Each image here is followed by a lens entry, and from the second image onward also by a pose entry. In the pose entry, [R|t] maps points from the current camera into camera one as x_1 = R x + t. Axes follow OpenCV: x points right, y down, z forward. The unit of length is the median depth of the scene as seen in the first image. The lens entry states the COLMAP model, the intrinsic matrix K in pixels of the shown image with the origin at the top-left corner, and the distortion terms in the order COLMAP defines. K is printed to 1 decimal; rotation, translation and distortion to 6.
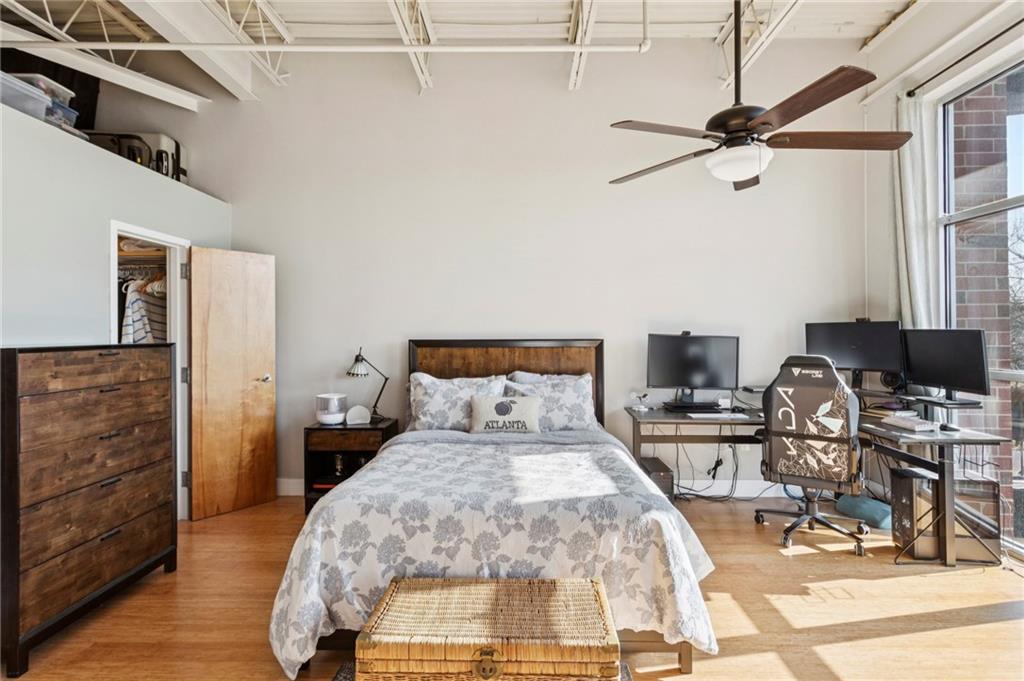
lens RADIAL K [[493.9, 0, 522.7], [0, 493.9, 341.2], [0, 0, 1]] dist [0.004115, 0.000193]
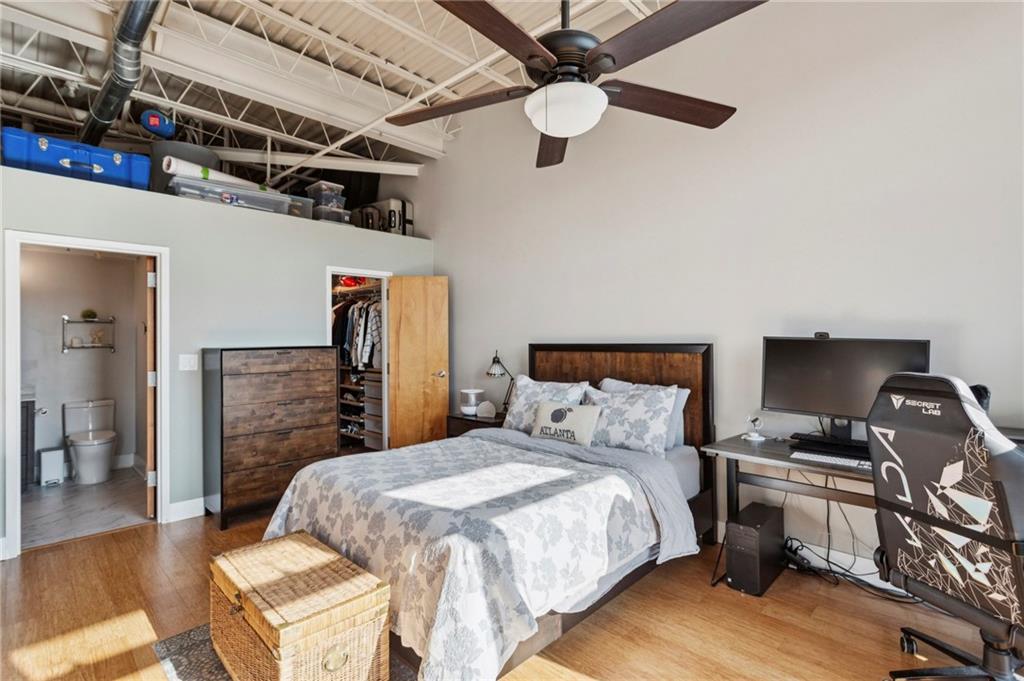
lens RADIAL K [[493.9, 0, 518.0], [0, 493.9, 340.4], [0, 0, 1]] dist [0.004115, 0.000193]
pose [[0.723668, -0.001608, -0.690146, 0.605561], [-0.003009, 0.999980, -0.005485, -0.004762], [0.690141, 0.006045, 0.723649, 0.265560]]
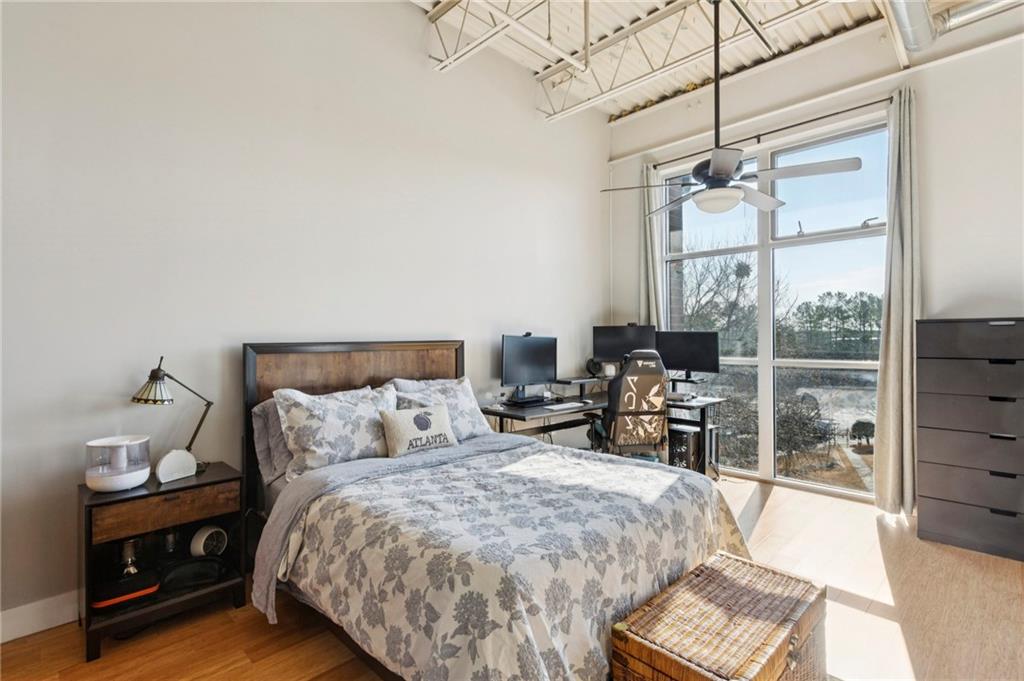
lens RADIAL K [[493.9, 0, 512.2], [0, 493.9, 338.2], [0, 0, 1]] dist [0.004115, 0.000193]
pose [[0.707549, -0.005531, 0.706643, -0.563048], [0.013448, 0.999894, -0.005639, -0.001123], [-0.706536, 0.013493, 0.707548, 0.309950]]
